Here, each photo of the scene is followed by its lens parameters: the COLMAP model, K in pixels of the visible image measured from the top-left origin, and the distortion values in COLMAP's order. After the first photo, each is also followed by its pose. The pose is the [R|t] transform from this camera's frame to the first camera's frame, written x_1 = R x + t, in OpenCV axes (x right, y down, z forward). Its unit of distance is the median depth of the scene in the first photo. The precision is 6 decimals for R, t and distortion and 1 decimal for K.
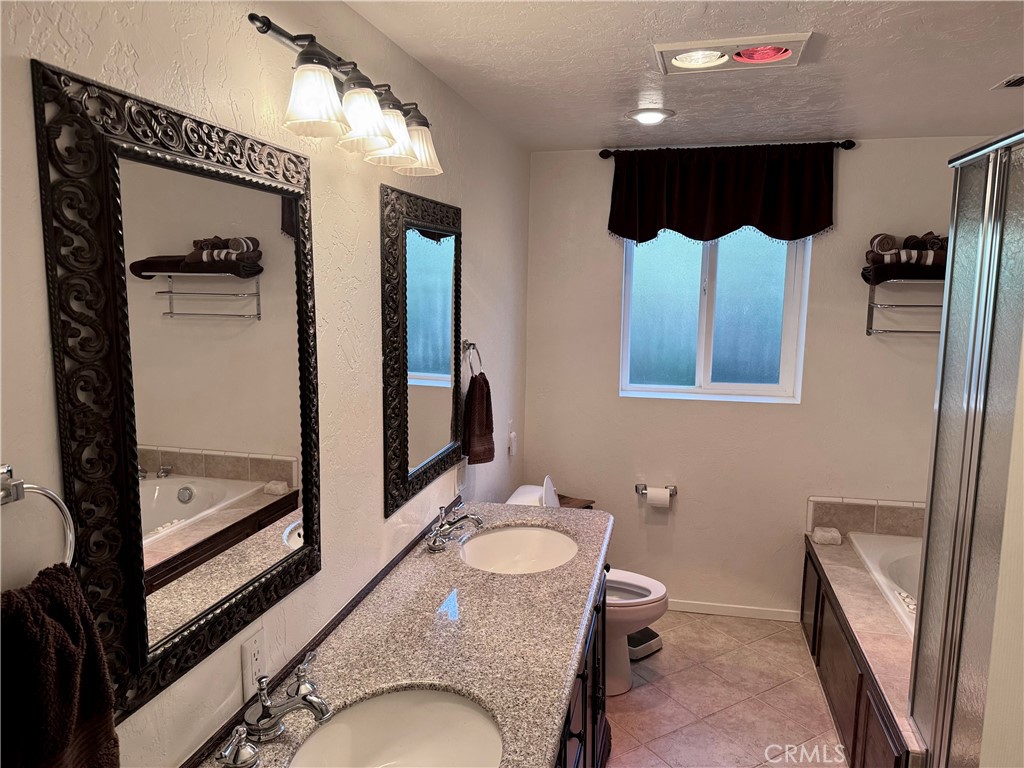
lens RADIAL K [[723.4, 0, 511.5], [0, 723.4, 383.3], [0, 0, 1]] dist [-0.008890, -0.004632]
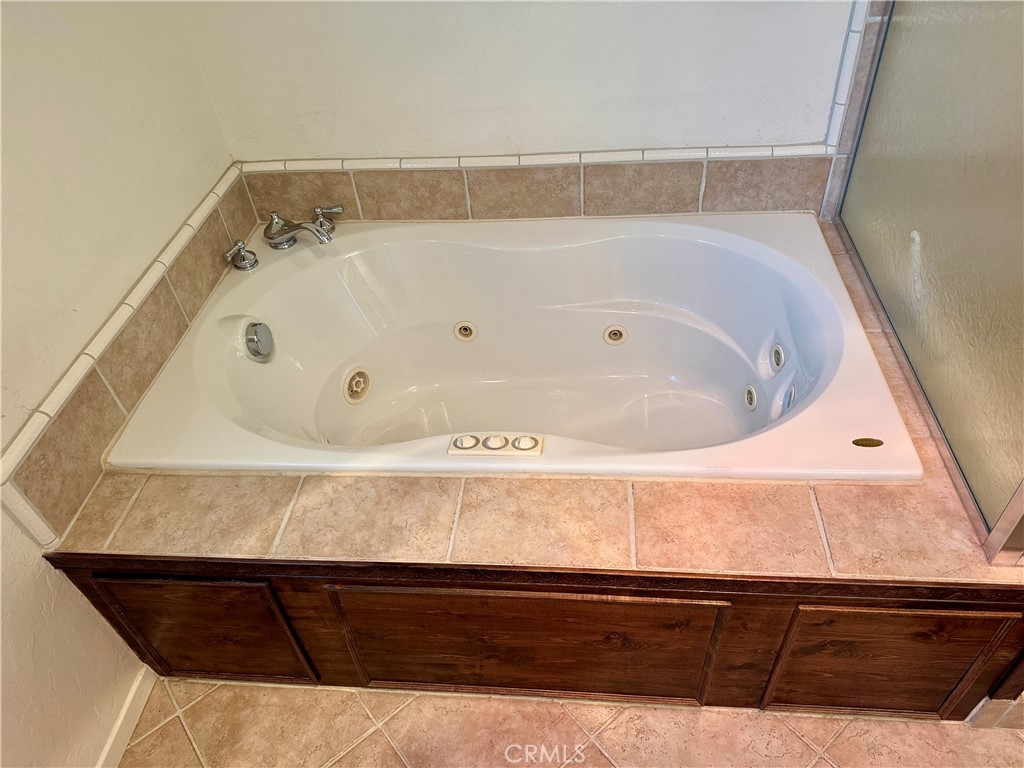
lens RADIAL K [[723.4, 0, 517.7], [0, 723.4, 390.2], [0, 0, 1]] dist [-0.008890, -0.004632]
pose [[-0.155610, -0.664552, 0.730860, 0.186123], [0.203029, 0.702560, 0.682048, -0.046161], [-0.966729, 0.254519, 0.025598, 0.833629]]
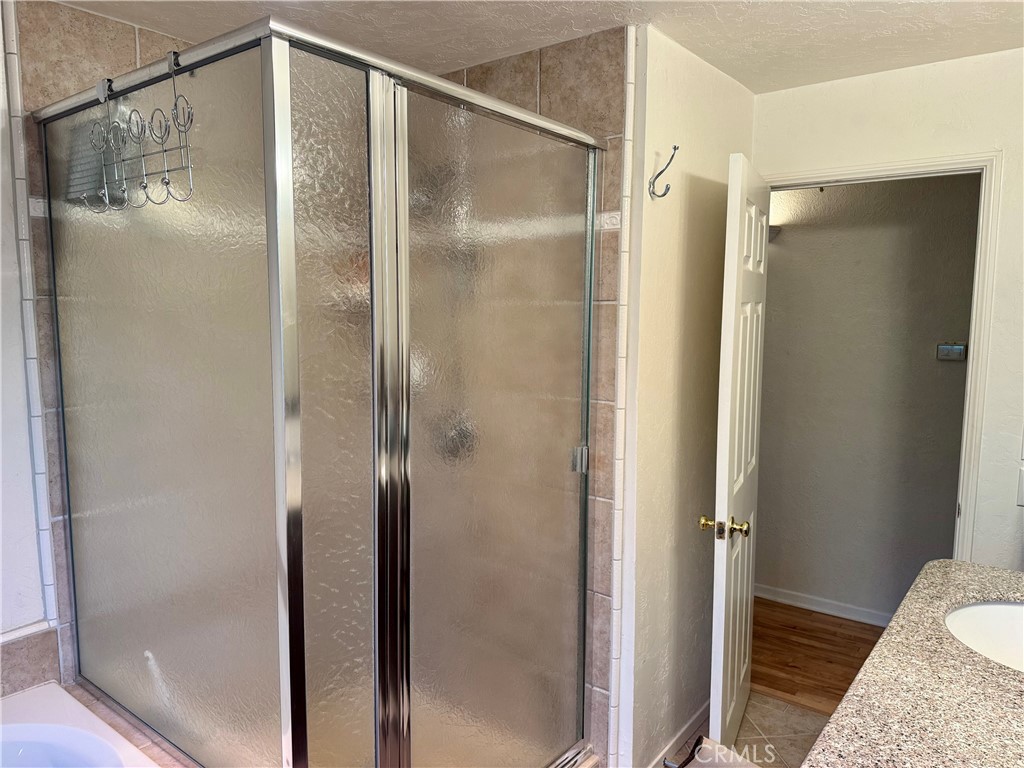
lens RADIAL K [[723.4, 0, 516.9], [0, 723.4, 384.1], [0, 0, 1]] dist [-0.008890, -0.004632]
pose [[-0.914554, -0.047081, 0.401715, 0.039598], [0.049574, 0.972665, 0.226857, -0.082425], [-0.401415, 0.227388, -0.887221, 0.930391]]
